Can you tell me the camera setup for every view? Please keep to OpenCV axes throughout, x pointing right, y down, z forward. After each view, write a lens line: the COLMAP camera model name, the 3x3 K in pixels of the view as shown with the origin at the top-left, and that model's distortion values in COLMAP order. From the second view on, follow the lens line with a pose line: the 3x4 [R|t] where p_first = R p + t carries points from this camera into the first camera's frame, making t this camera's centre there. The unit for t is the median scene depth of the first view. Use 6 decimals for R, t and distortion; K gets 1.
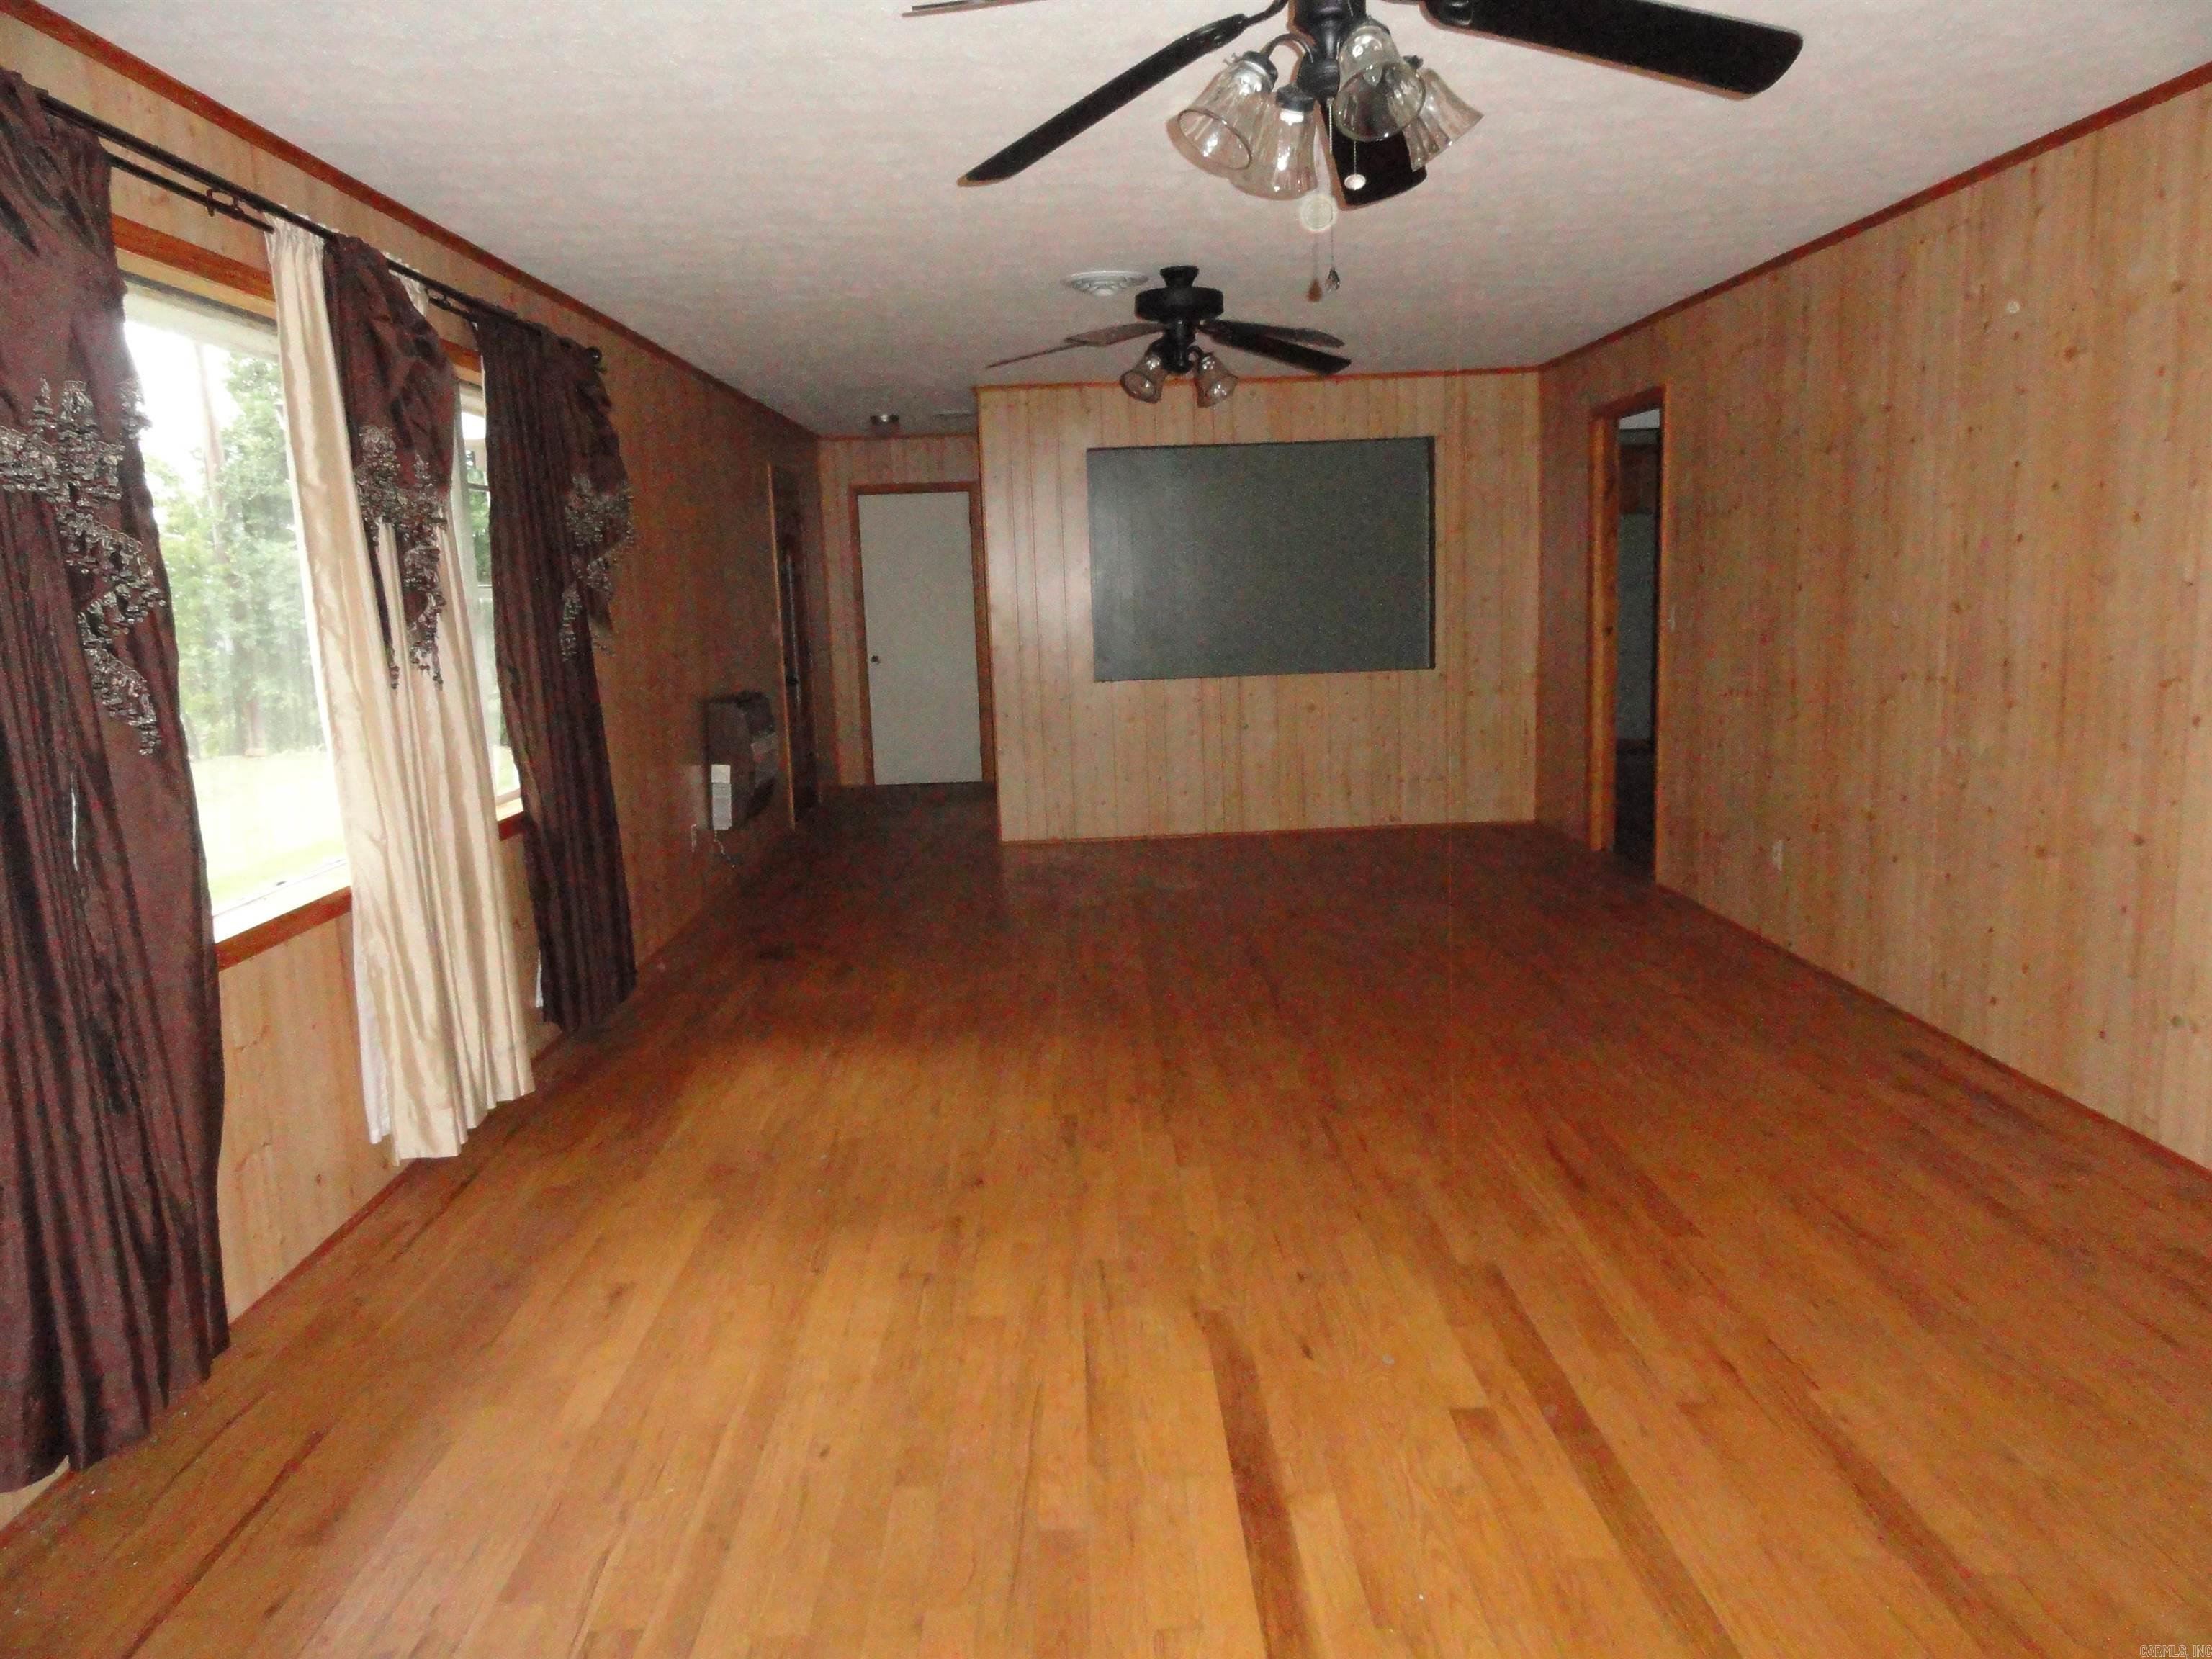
lens RADIAL K [[1557.0, 0, 1109.5], [0, 1557.0, 845.0], [0, 0, 1]] dist [0.001264, 0.010333]
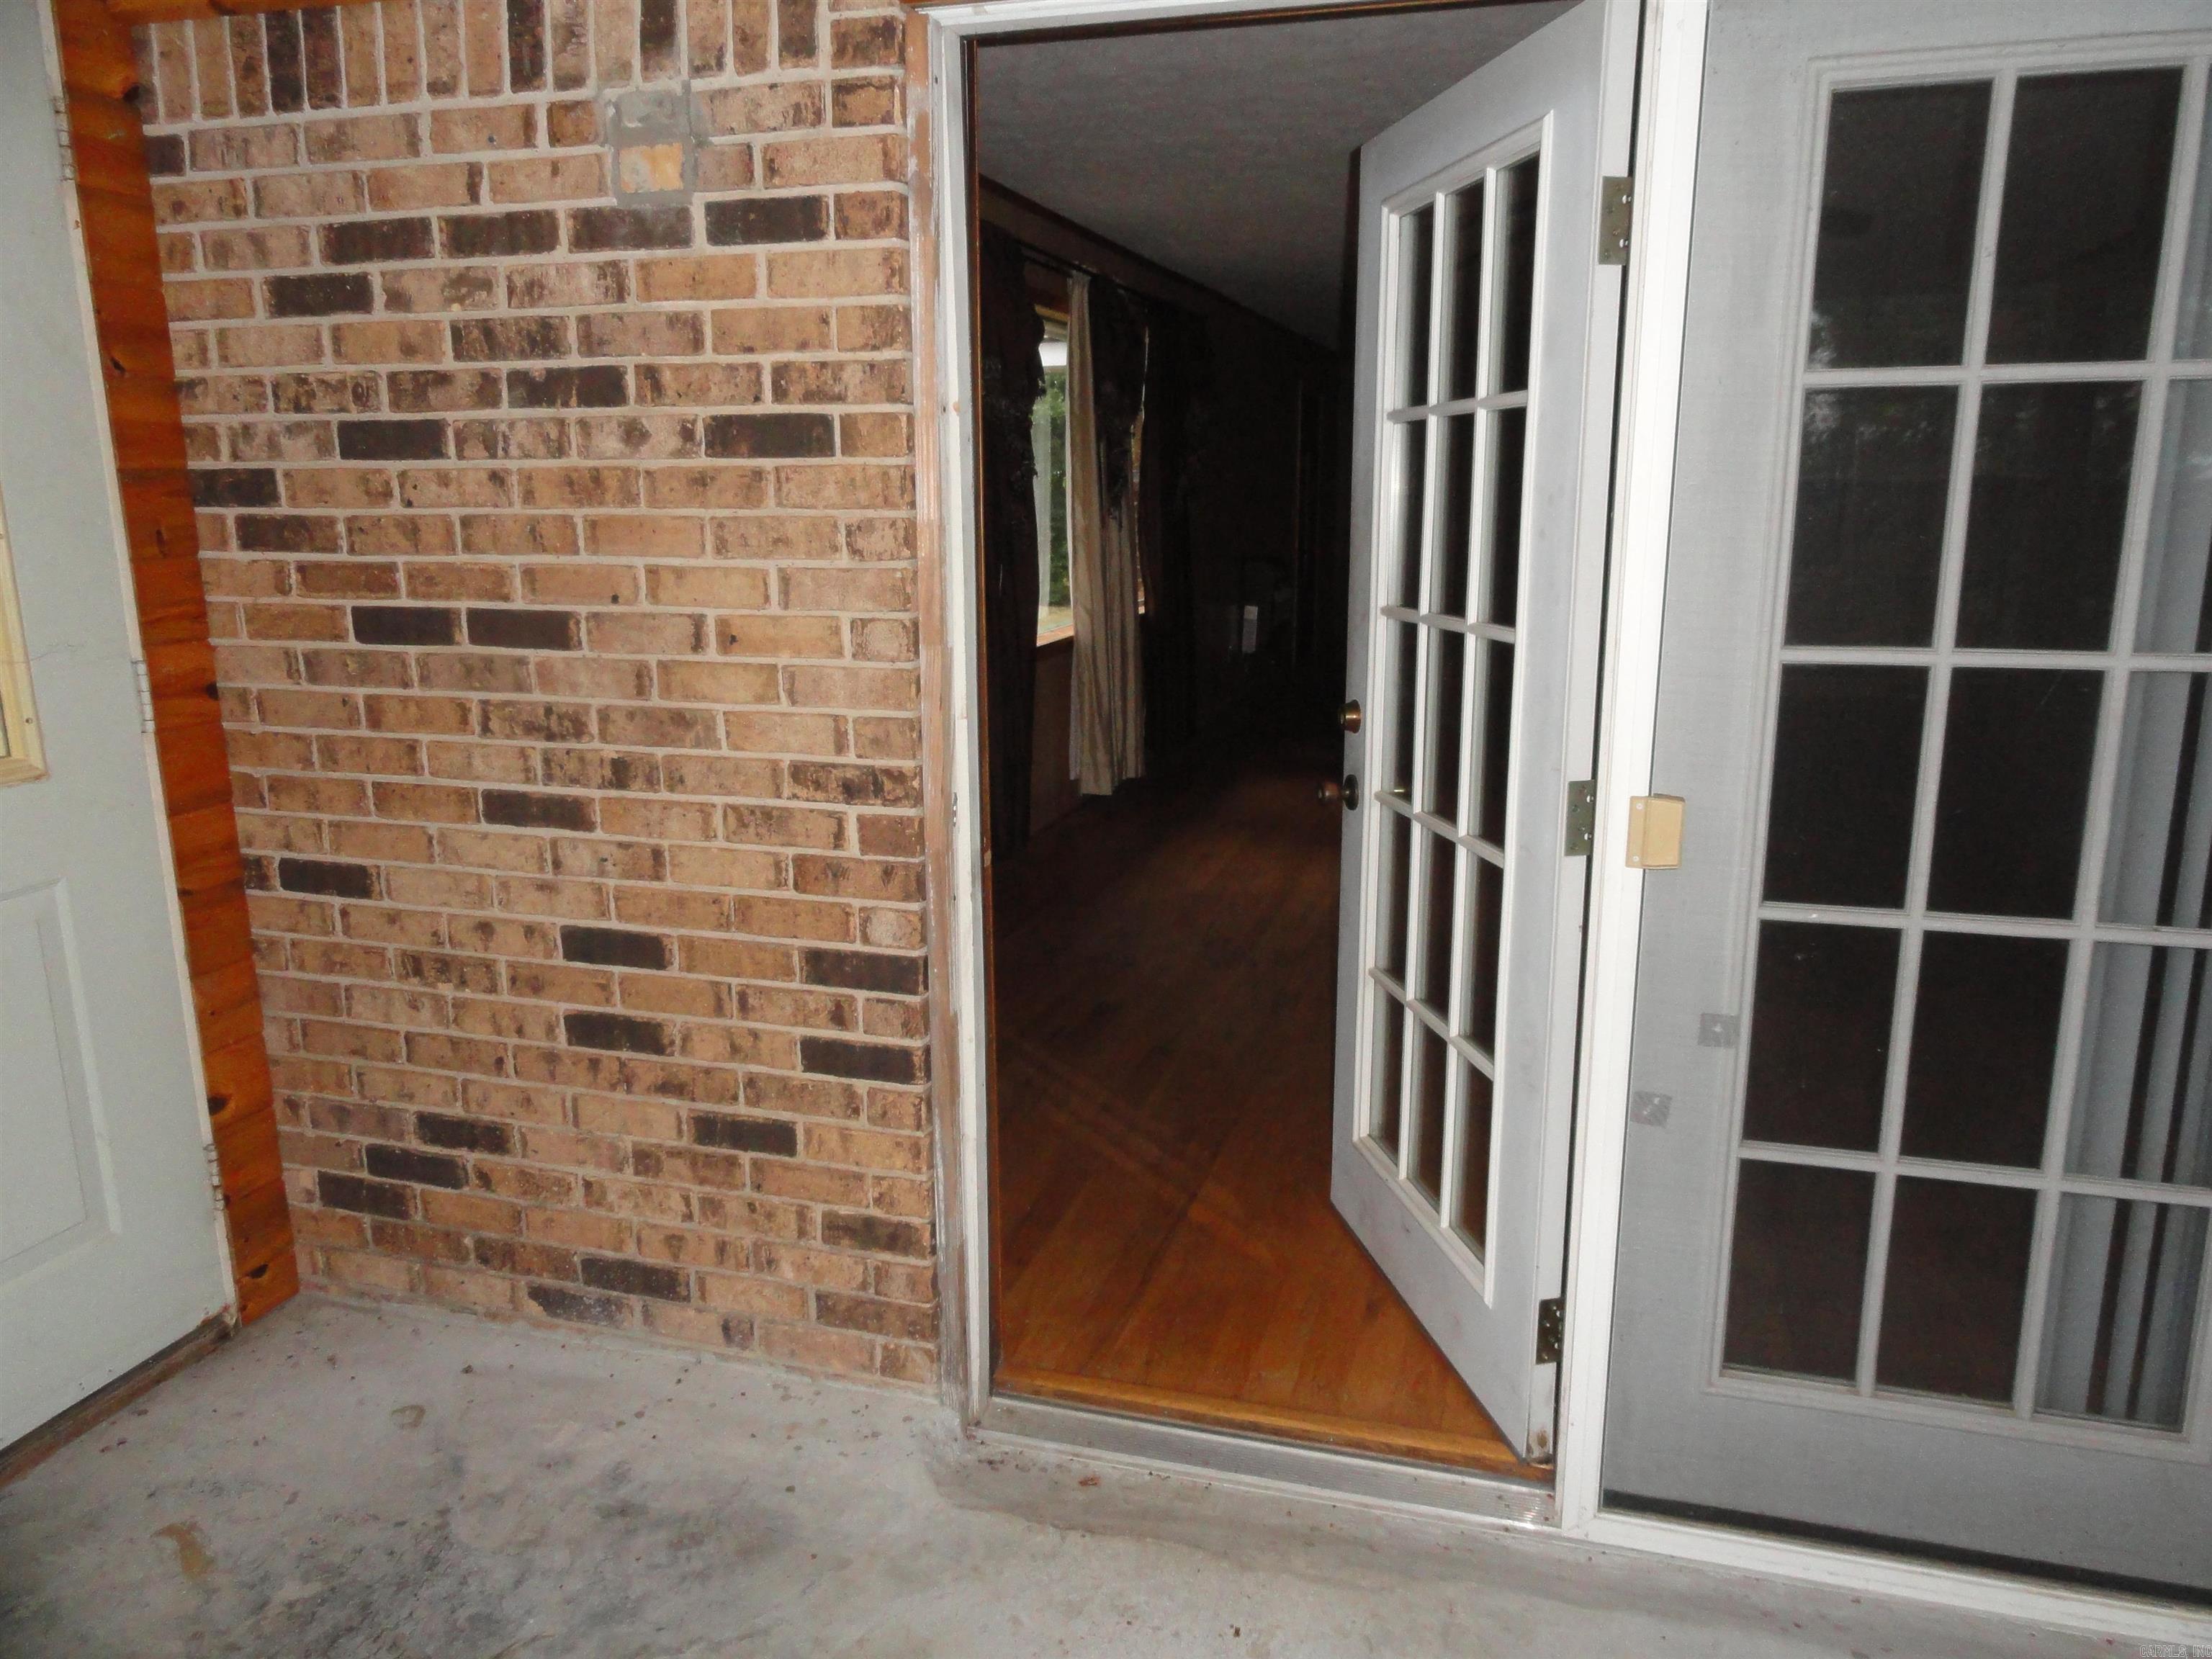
lens RADIAL K [[1557.0, 0, 1100.6], [0, 1557.0, 824.5], [0, 0, 1]] dist [0.001264, 0.010333]
pose [[0.950634, 0.102722, -0.292818, 0.096385], [-0.086839, 0.993982, 0.066769, 0.115960], [0.297915, -0.038045, 0.953834, -0.714365]]
